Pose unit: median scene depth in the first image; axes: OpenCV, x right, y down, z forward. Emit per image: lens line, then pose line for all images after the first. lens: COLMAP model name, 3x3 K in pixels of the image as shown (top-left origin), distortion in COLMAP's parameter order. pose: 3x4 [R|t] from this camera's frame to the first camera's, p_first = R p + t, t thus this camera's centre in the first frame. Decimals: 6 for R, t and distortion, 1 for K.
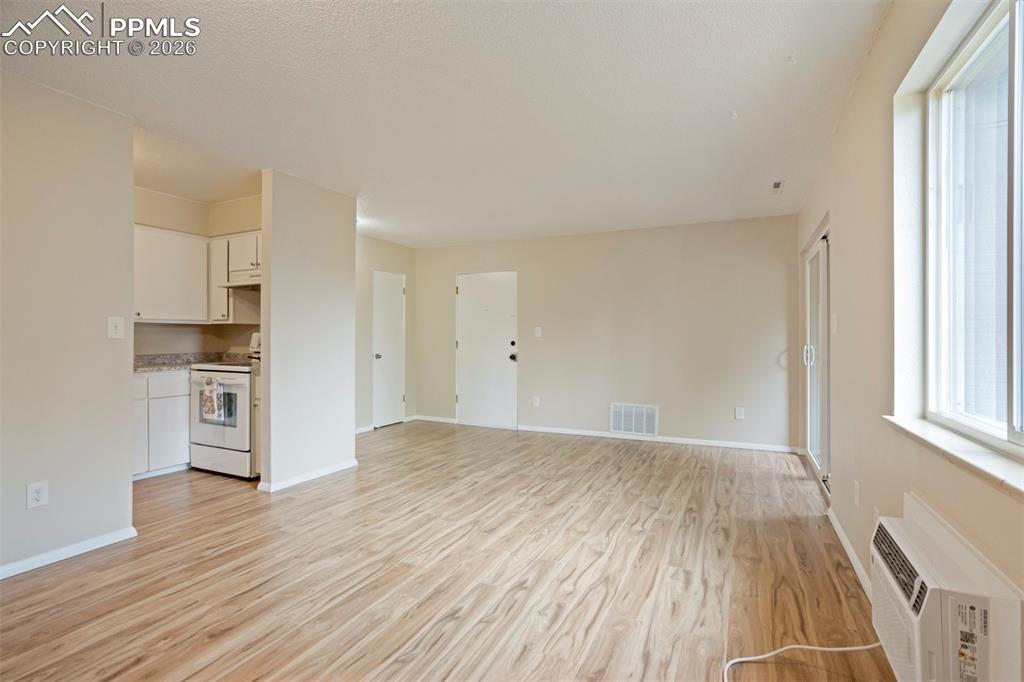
lens RADIAL K [[475.9, 0, 522.9], [0, 475.9, 341.2], [0, 0, 1]] dist [-0.041323, 0.017769]
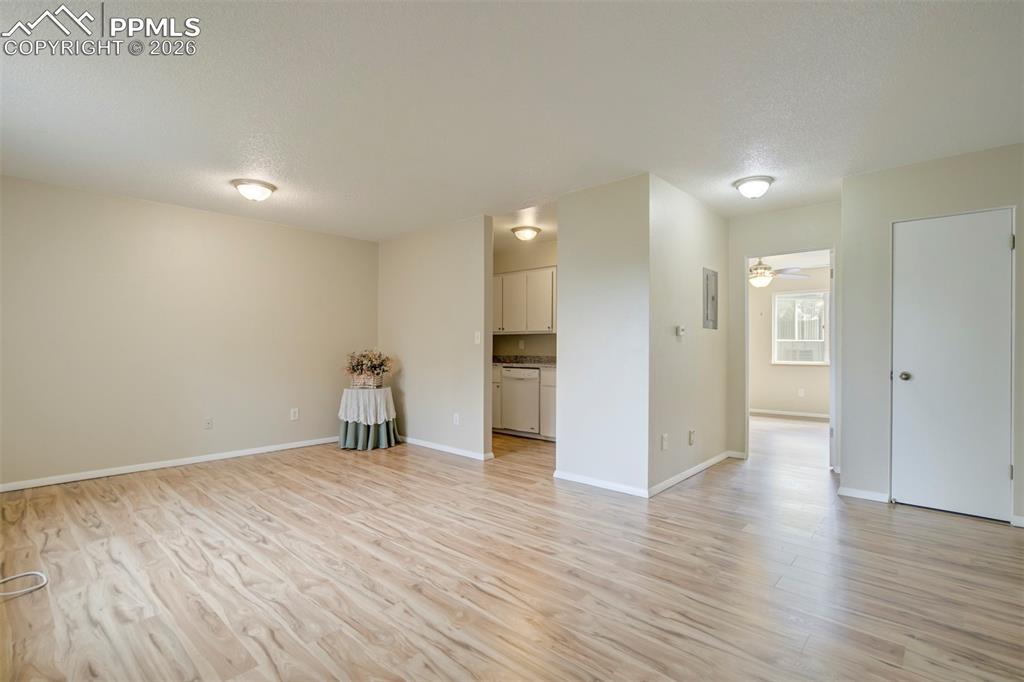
lens RADIAL K [[475.9, 0, 522.9], [0, 475.9, 341.2], [0, 0, 1]] dist [-0.041323, 0.017769]
pose [[-0.280073, -0.012704, -0.959895, 0.729894], [-0.007426, 0.999911, -0.011067, -0.003050], [0.959950, 0.004028, -0.280143, 1.461815]]
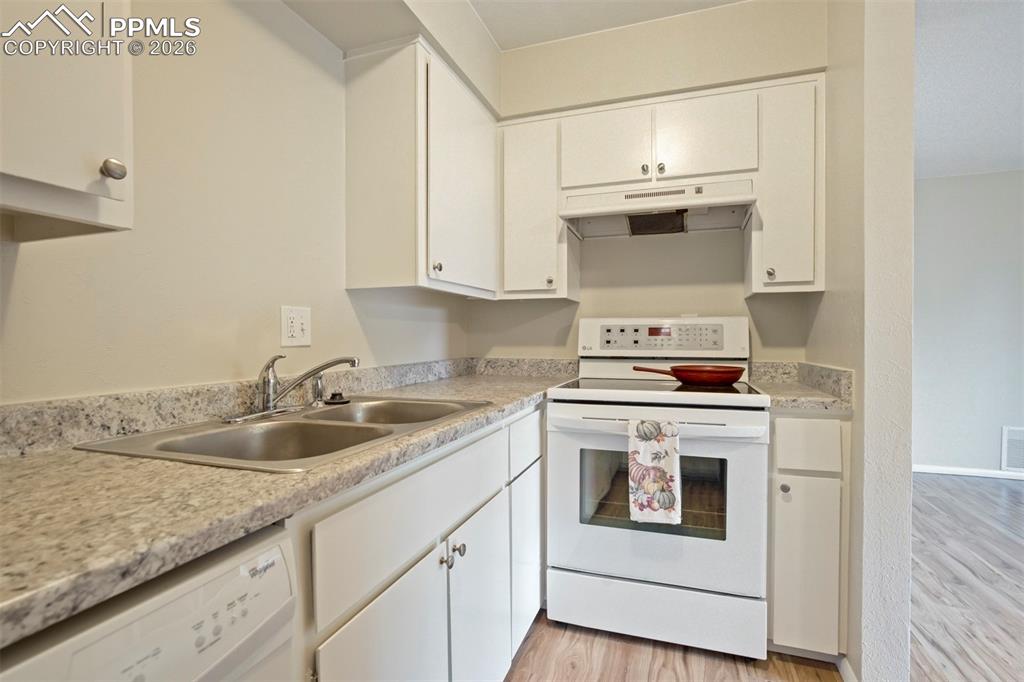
lens RADIAL K [[487.1, 0, 515.5], [0, 487.1, 342.8], [0, 0, 1]] dist [-0.041127, 0.020070]
pose [[0.994688, -0.005235, 0.102802, -1.059890], [0.003979, 0.999915, 0.012414, 0.001282], [-0.102858, -0.011939, 0.994624, 0.744391]]
